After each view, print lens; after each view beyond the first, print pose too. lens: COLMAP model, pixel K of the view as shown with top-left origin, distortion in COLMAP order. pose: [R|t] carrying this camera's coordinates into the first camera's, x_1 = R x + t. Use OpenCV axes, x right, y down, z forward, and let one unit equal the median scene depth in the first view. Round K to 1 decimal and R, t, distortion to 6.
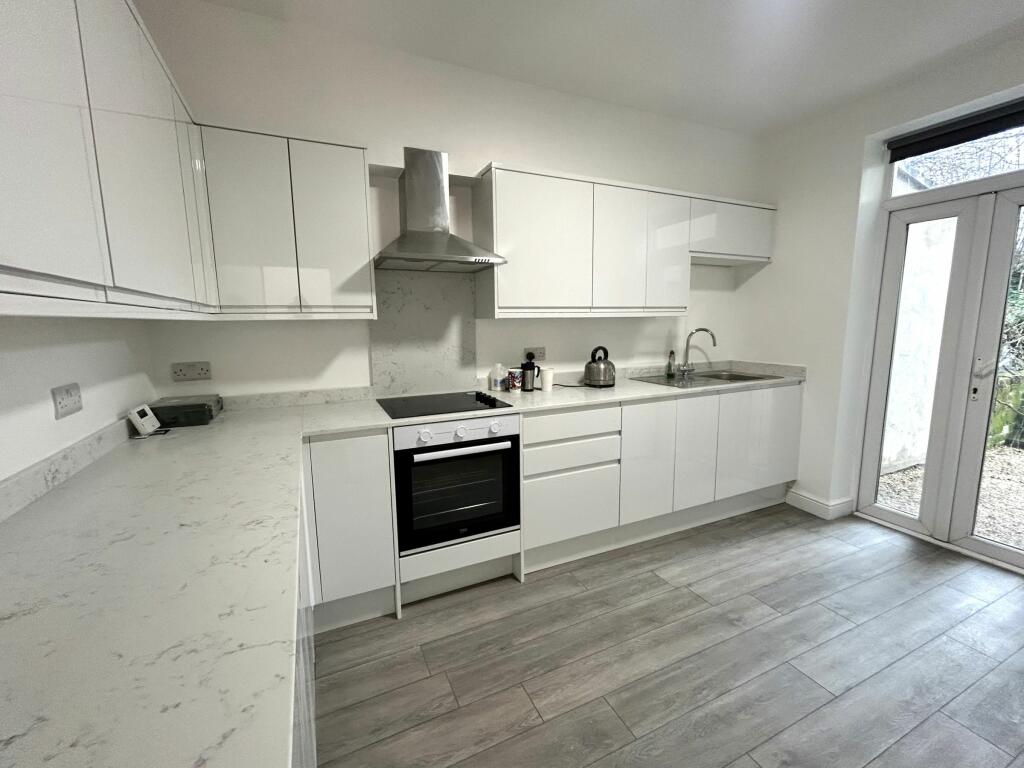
lens RADIAL K [[440.6, 0, 511.6], [0, 440.6, 383.1], [0, 0, 1]] dist [-0.001947, -0.000015]
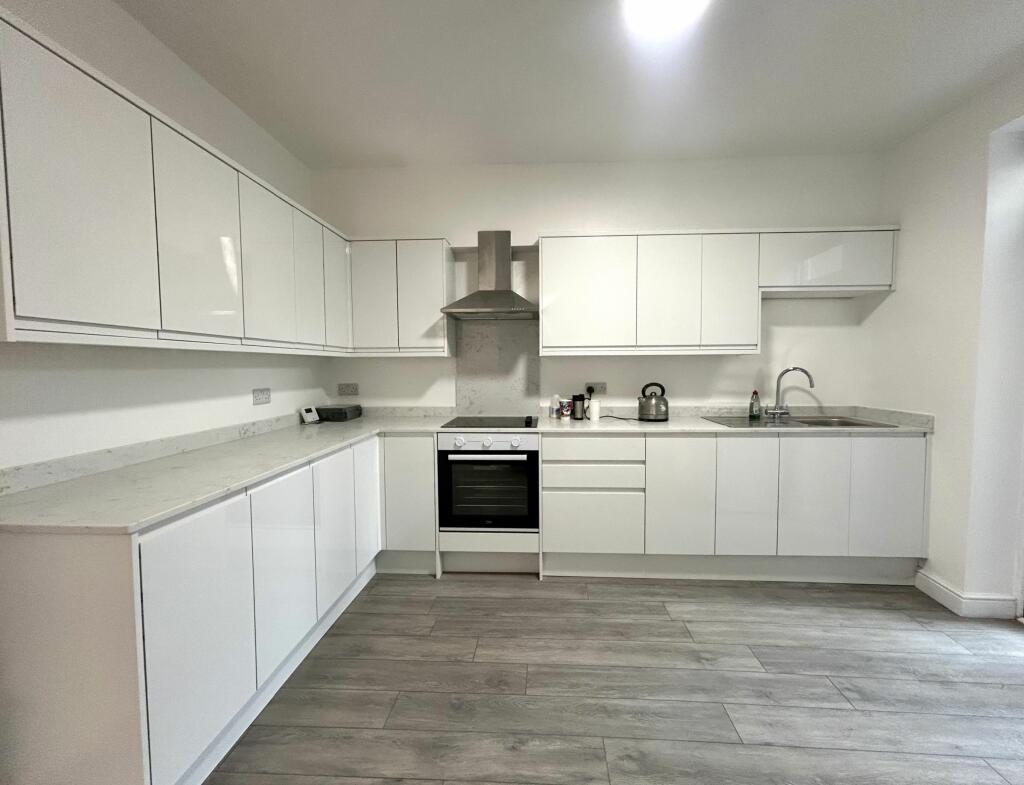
lens RADIAL K [[442.9, 0, 514.4], [0, 442.9, 390.6], [0, 0, 1]] dist [-0.002474, 0.000390]
pose [[0.877990, 0.033521, -0.477504, 0.505213], [-0.071919, 0.995459, -0.062357, 0.031159], [0.473246, 0.089091, 0.876414, -0.101121]]
